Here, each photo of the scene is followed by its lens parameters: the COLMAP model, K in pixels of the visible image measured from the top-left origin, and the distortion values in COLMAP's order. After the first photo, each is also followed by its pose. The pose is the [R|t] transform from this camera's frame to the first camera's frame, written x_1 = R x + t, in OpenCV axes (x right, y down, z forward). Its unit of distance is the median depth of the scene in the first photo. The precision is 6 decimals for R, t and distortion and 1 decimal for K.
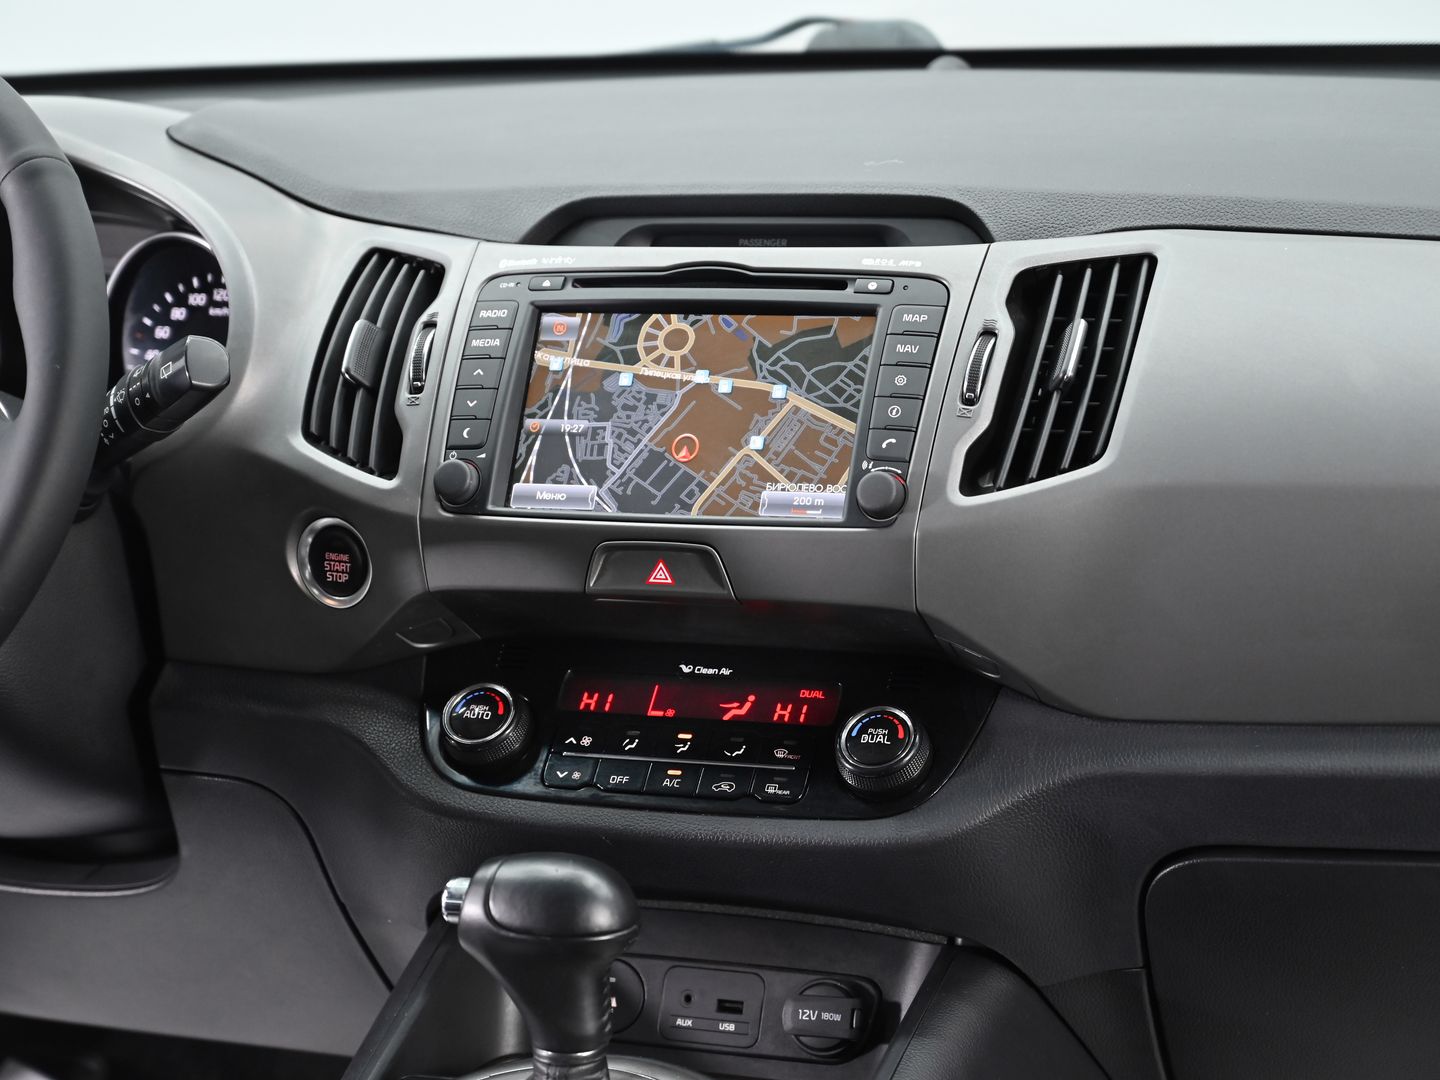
lens RADIAL K [[3375.4, 0, 721.7], [0, 3375.4, 546.8], [0, 0, 1]] dist [0.003946, 0.000000]
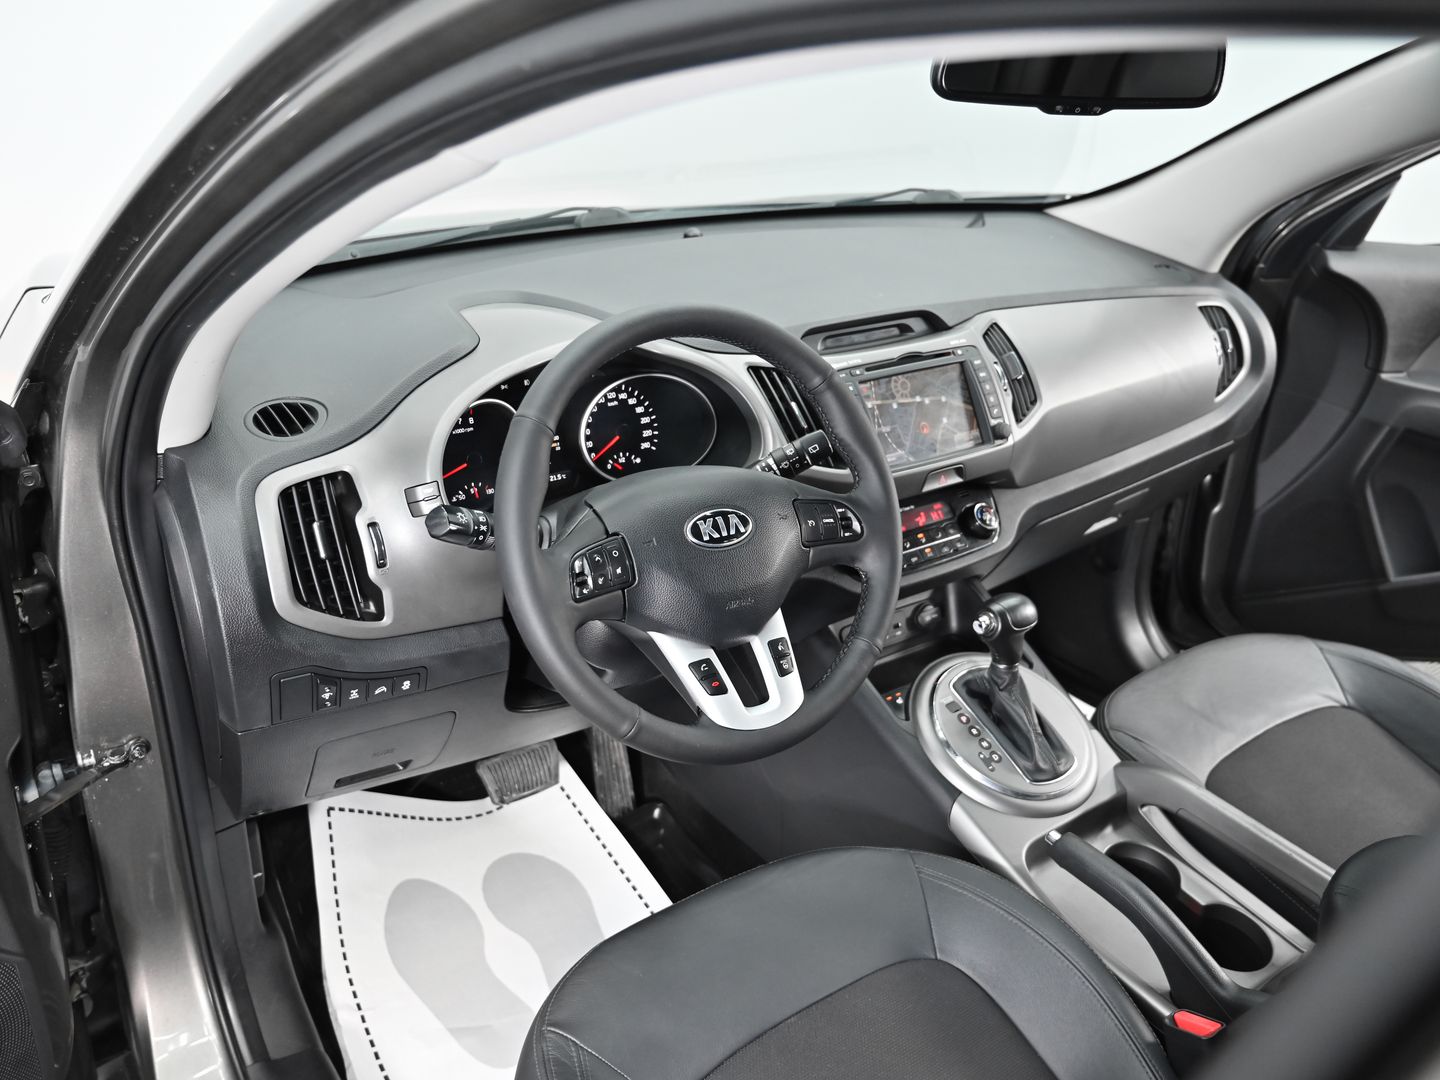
lens RADIAL K [[1179.1, 0, 716.1], [0, 1179.1, 539.2], [0, 0, 1]] dist [-0.025348, 0.015621]
pose [[0.555135, -0.307065, 0.773005, -0.796436], [0.108700, 0.948173, 0.298585, -0.228372], [-0.824627, -0.081730, 0.559742, 0.616534]]
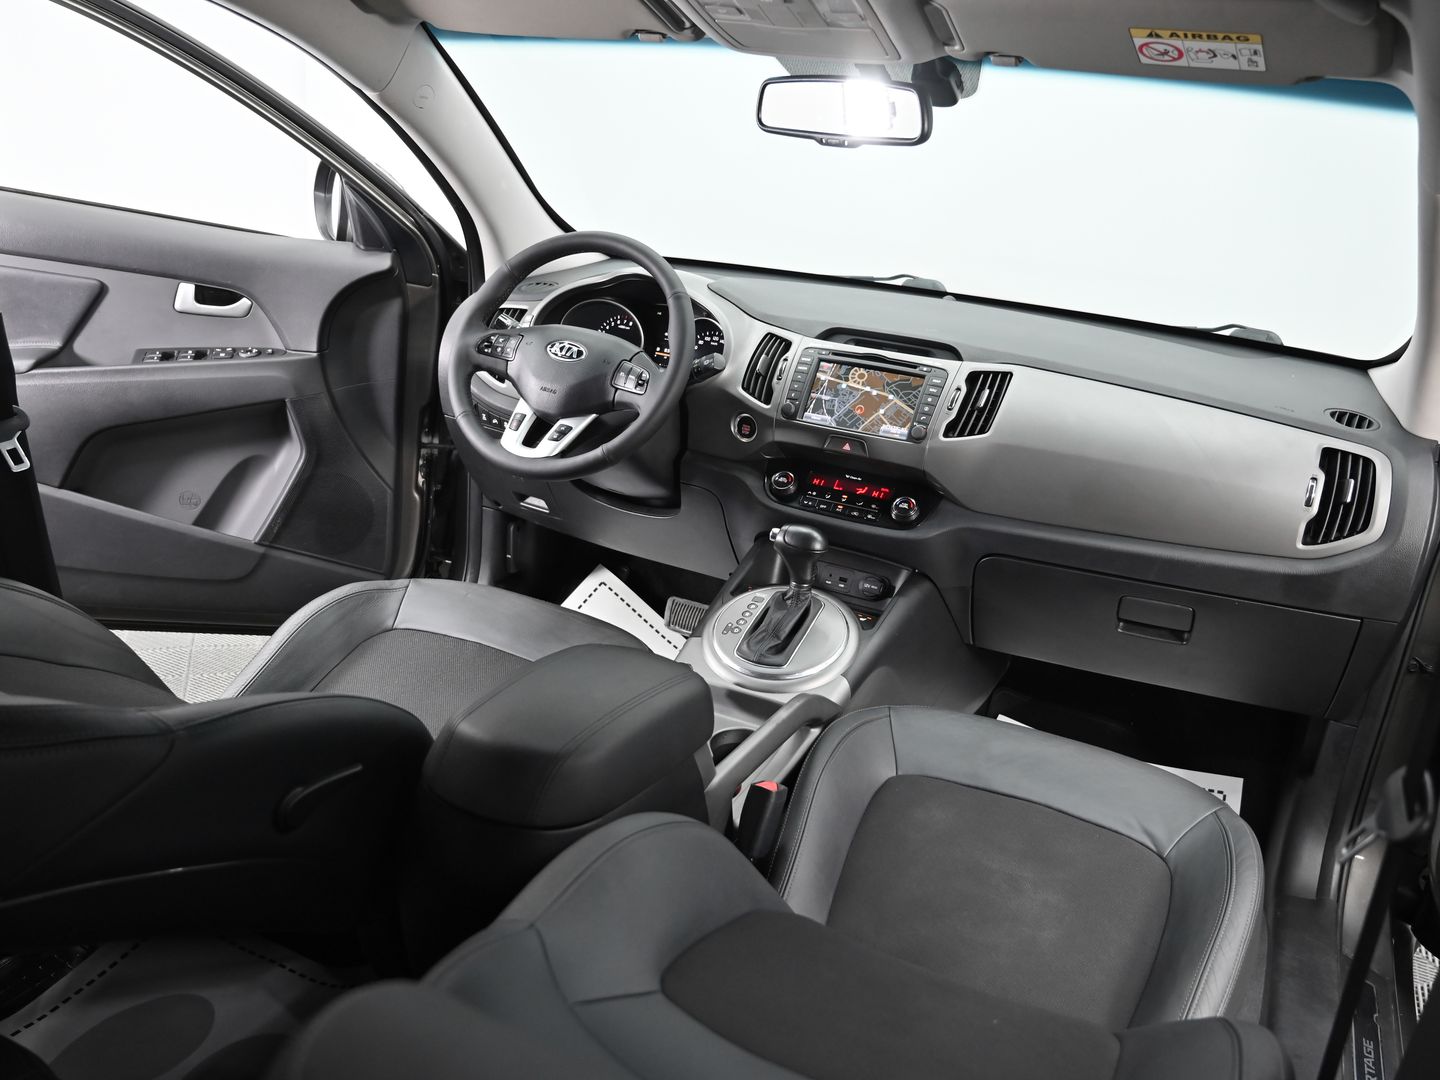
lens RADIAL K [[1204.8, 0, 727.6], [0, 1204.8, 536.2], [0, 0, 1]] dist [-0.033075, -0.006951]
pose [[0.986767, 0.156206, -0.043492, -0.066028], [-0.151607, 0.983942, 0.094198, 0.000822], [0.057508, -0.086358, 0.994603, -0.175896]]
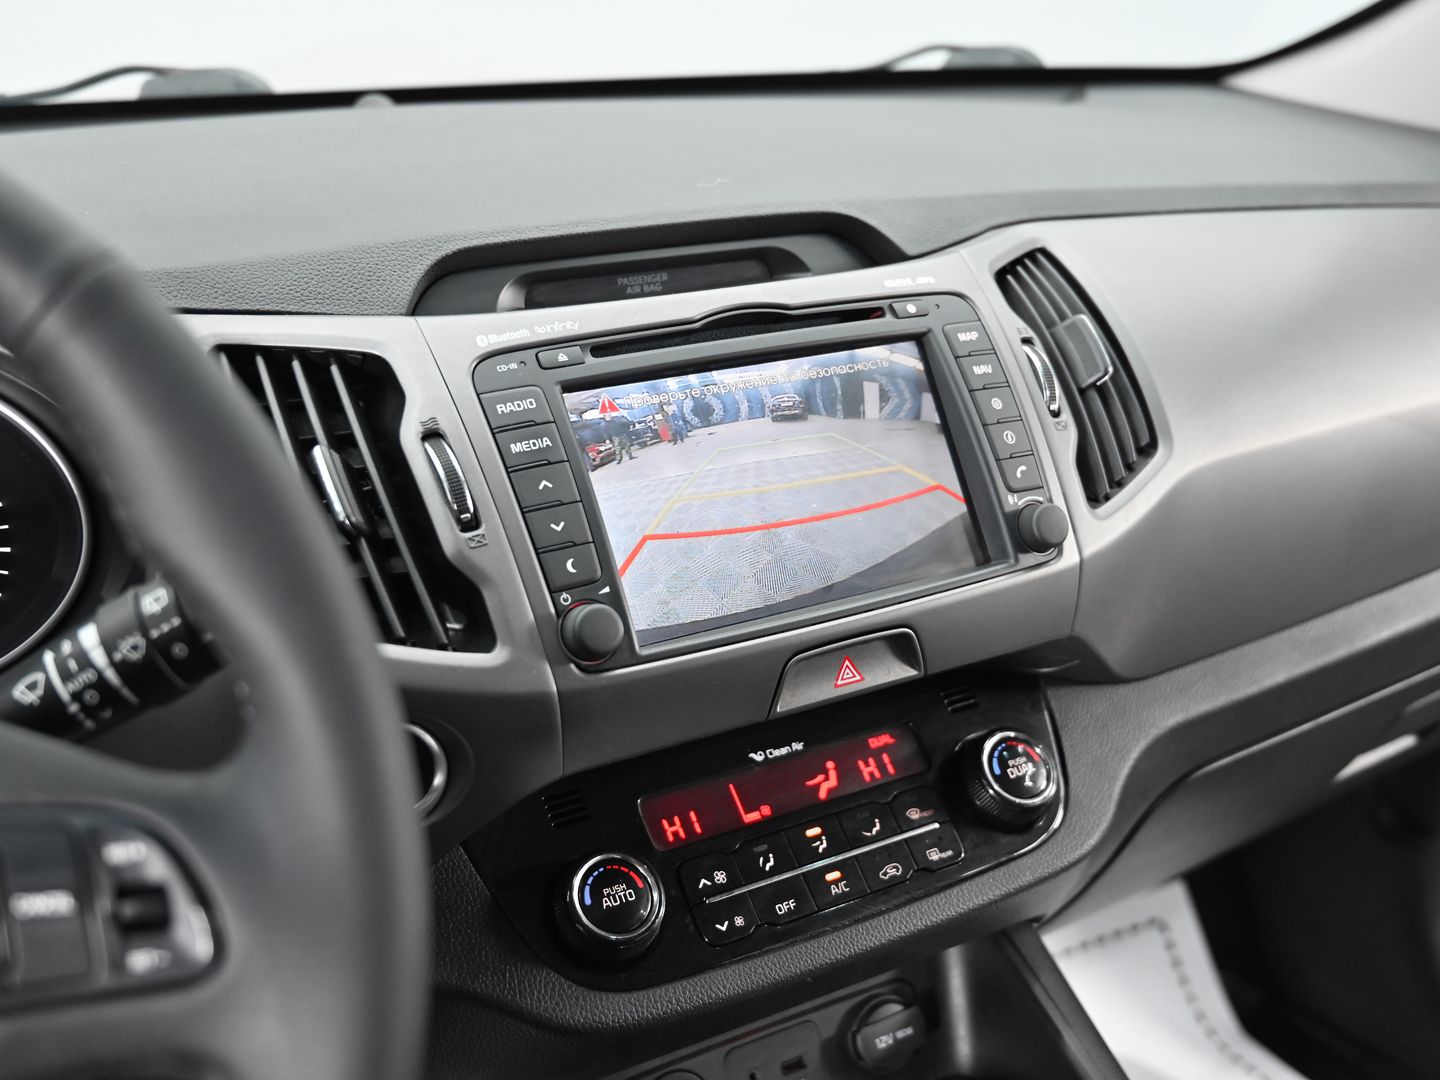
lens RADIAL K [[1510.8, 0, 711.8], [0, 1510.8, 533.6], [0, 0, 1]] dist [-0.008754, 0.000000]
pose [[0.639934, -0.231403, 0.732760, -0.304702], [0.150007, 0.972854, 0.176219, -0.096504], [-0.753646, -0.002849, 0.657274, 0.749103]]
